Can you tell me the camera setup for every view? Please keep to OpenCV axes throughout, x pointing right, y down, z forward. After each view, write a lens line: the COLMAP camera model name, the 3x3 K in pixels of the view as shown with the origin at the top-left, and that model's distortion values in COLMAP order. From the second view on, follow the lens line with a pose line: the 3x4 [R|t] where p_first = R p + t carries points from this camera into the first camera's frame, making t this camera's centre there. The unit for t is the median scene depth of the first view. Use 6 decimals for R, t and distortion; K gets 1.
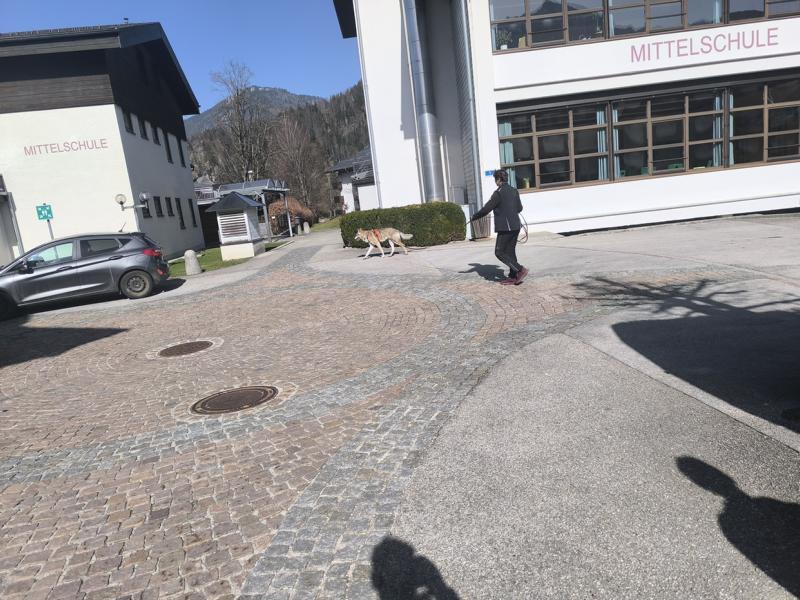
lens RADIAL K [[541.5, 0, 401.6], [0, 541.5, 301.6], [0, 0, 1]] dist [0.012476, 0.000086]
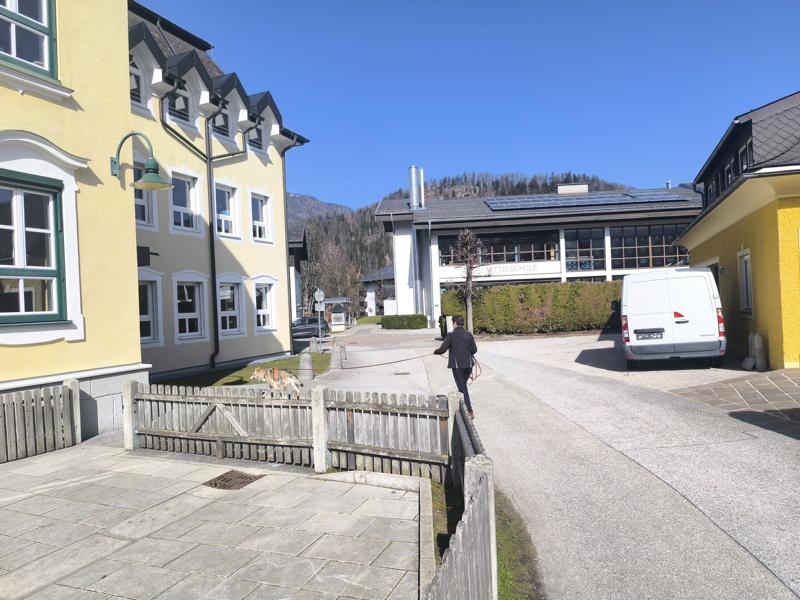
lens RADIAL K [[541.5, 0, 401.9], [0, 541.5, 300.6], [0, 0, 1]] dist [0.012476, 0.000086]
pose [[0.997165, 0.070101, -0.027332, 0.013793], [-0.074062, 0.978555, -0.192211, 0.072216], [0.013272, 0.193691, 0.980973, -0.436991]]
